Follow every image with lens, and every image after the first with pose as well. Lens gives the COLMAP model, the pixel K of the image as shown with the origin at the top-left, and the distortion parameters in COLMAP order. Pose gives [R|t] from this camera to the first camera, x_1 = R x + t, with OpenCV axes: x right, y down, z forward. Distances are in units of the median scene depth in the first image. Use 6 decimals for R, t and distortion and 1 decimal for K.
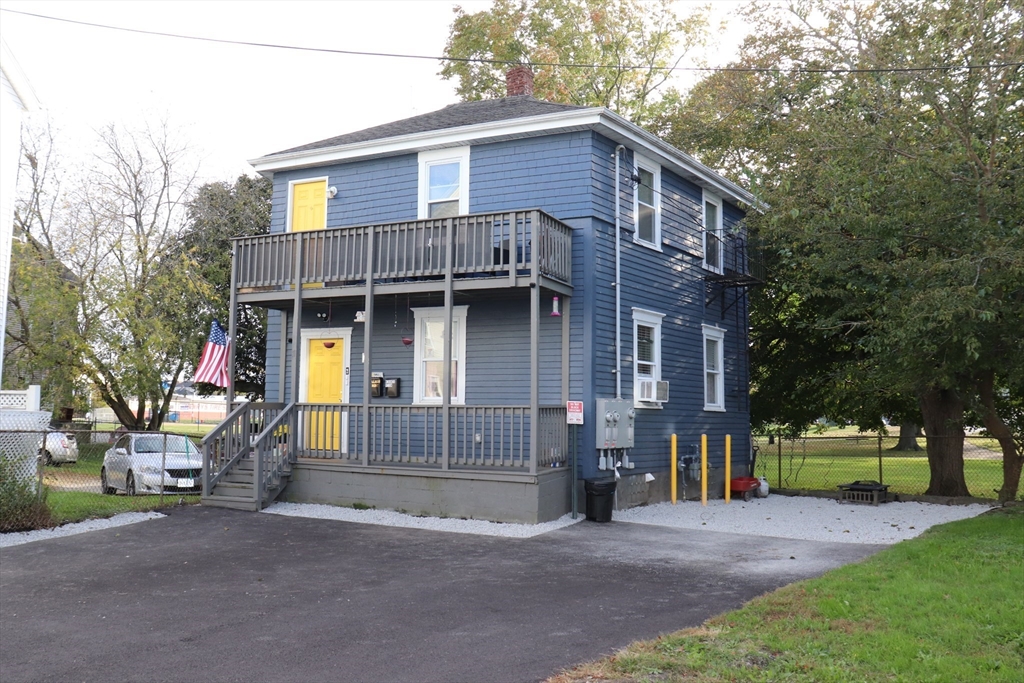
lens RADIAL K [[874.4, 0, 508.1], [0, 874.4, 341.8], [0, 0, 1]] dist [-0.124973, -0.001188]
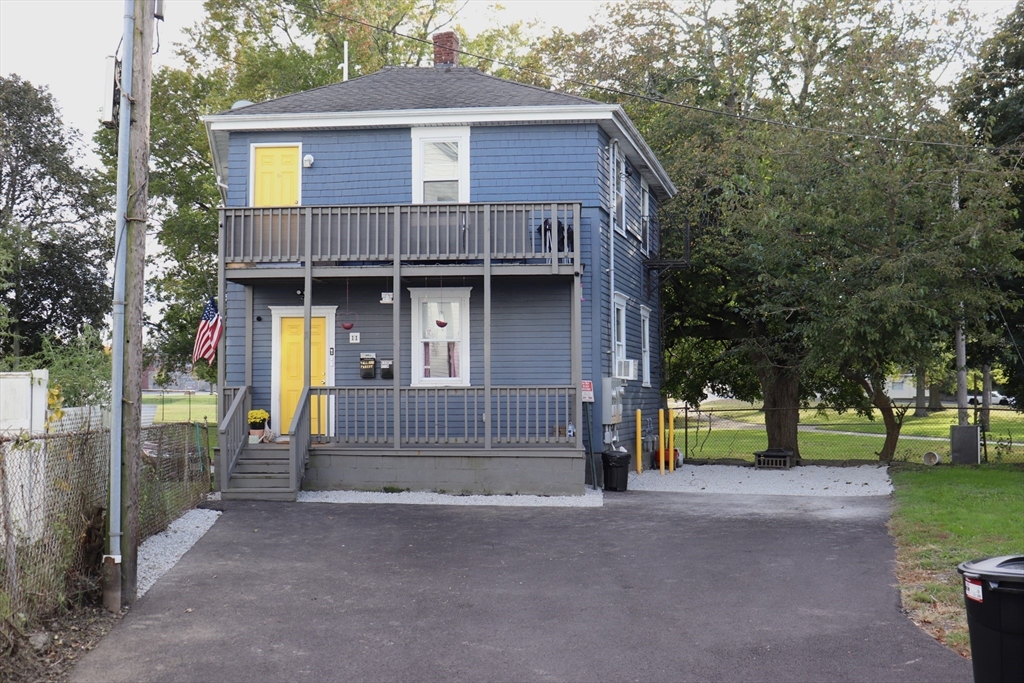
lens RADIAL K [[1050.1, 0, 504.3], [0, 1050.1, 339.5], [0, 0, 1]] dist [-0.081537, 0.000000]
pose [[0.930149, -0.000083, 0.367182, -0.455185], [-0.014013, 0.999263, 0.035725, -0.024929], [-0.366915, -0.038375, 0.929463, -0.143853]]
